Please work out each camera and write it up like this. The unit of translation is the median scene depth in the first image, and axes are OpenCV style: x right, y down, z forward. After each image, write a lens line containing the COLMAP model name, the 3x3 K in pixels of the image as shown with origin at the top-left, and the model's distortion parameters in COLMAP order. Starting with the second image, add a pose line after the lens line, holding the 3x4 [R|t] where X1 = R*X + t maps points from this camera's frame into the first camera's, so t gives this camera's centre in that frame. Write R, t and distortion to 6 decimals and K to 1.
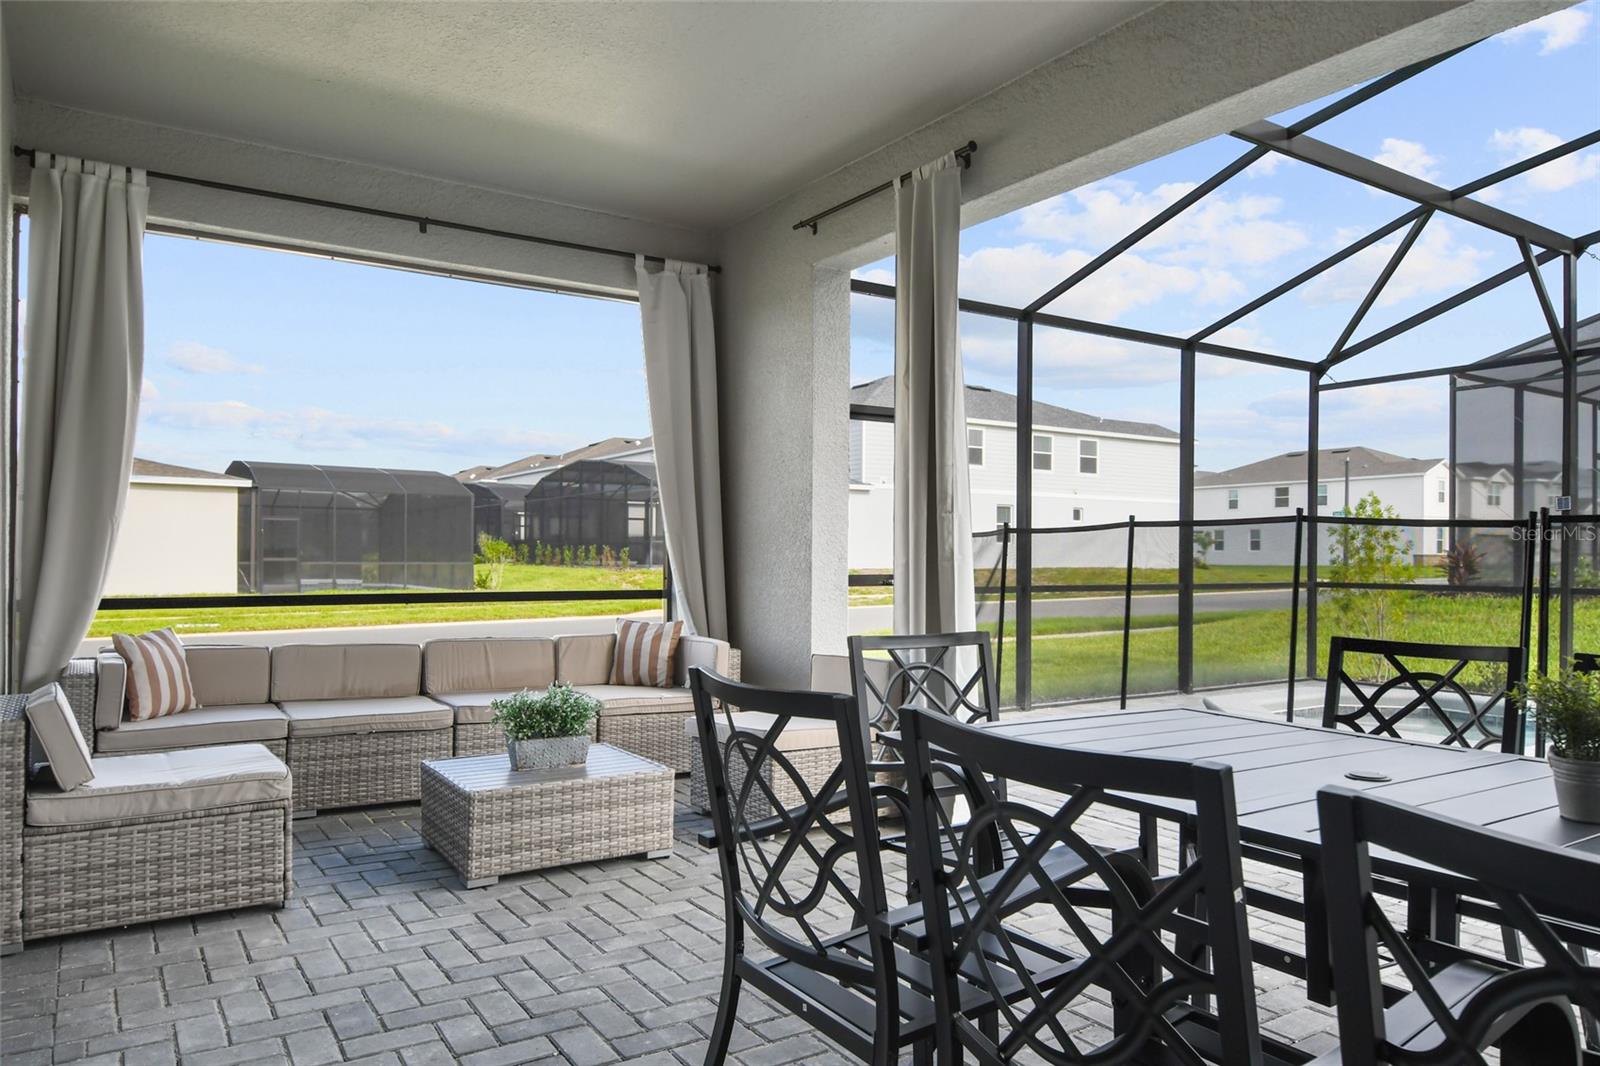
lens RADIAL K [[1068.3, 0, 800.8], [0, 1068.3, 556.5], [0, 0, 1]] dist [-0.000743, 0.000183]
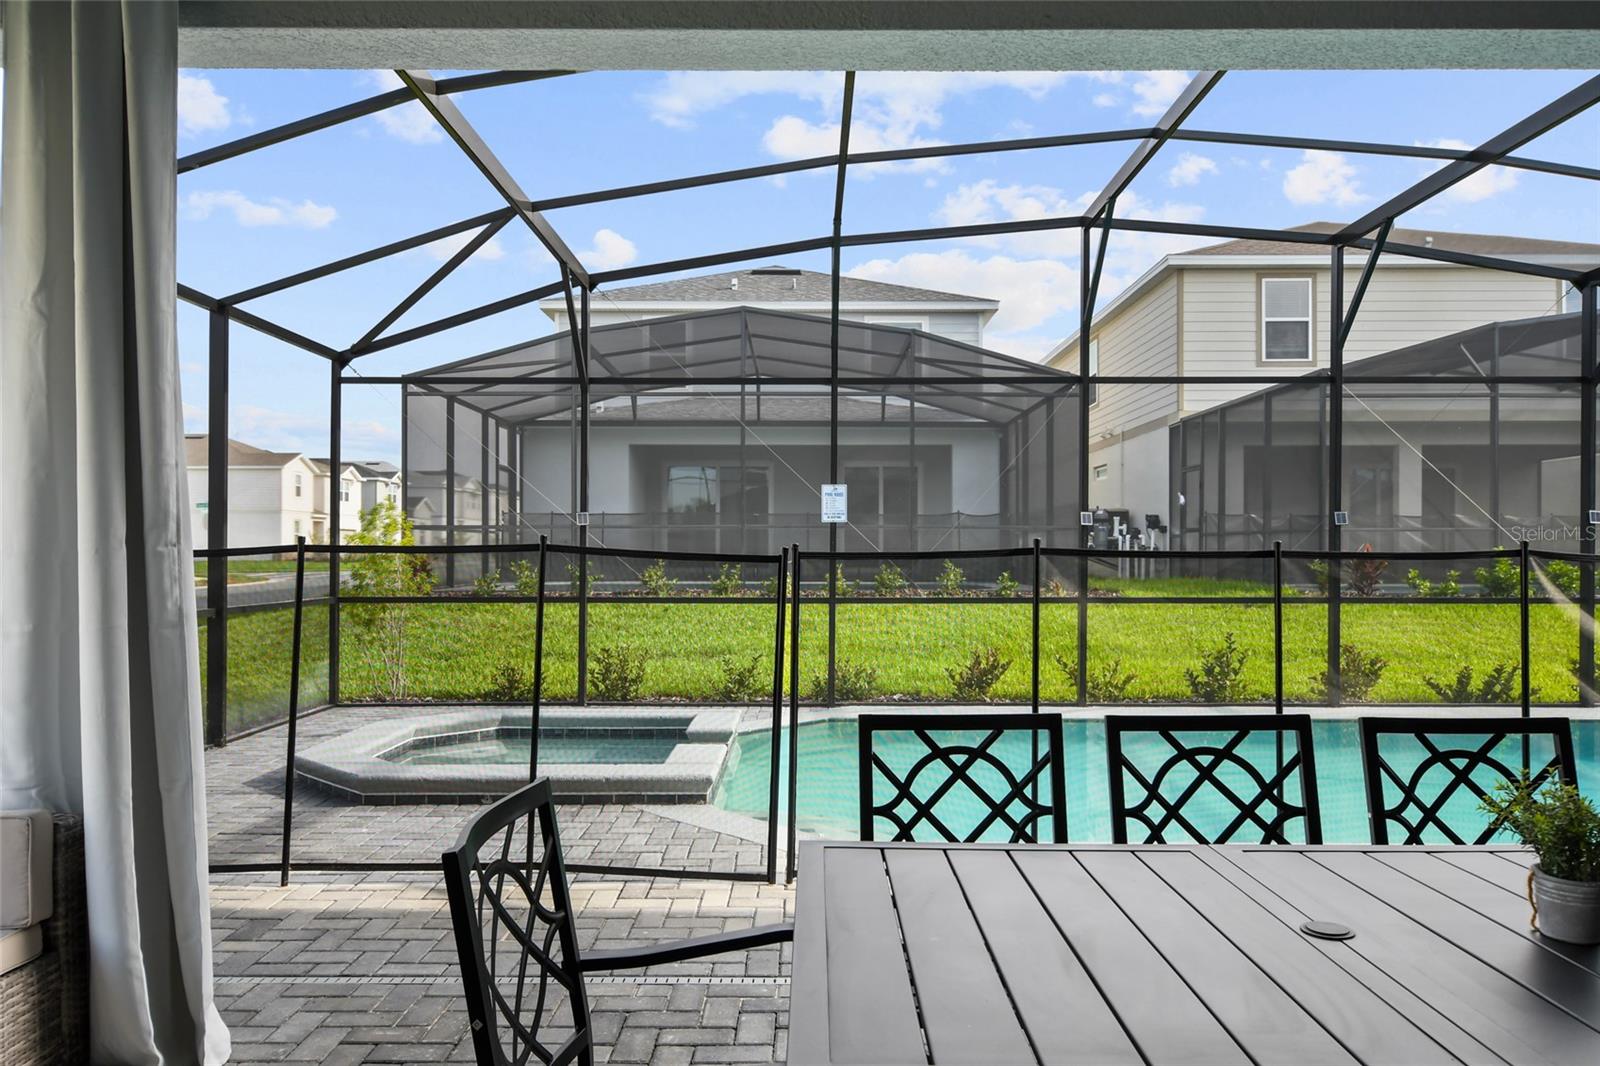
lens RADIAL K [[1107.9, 0, 800.0], [0, 1107.9, 553.6], [0, 0, 1]] dist [0.001833, 0.001119]
pose [[0.551530, -0.005392, 0.834138, -0.101258], [0.000509, 0.999981, 0.006128, -0.022586], [-0.834155, -0.002955, 0.551522, 0.211938]]
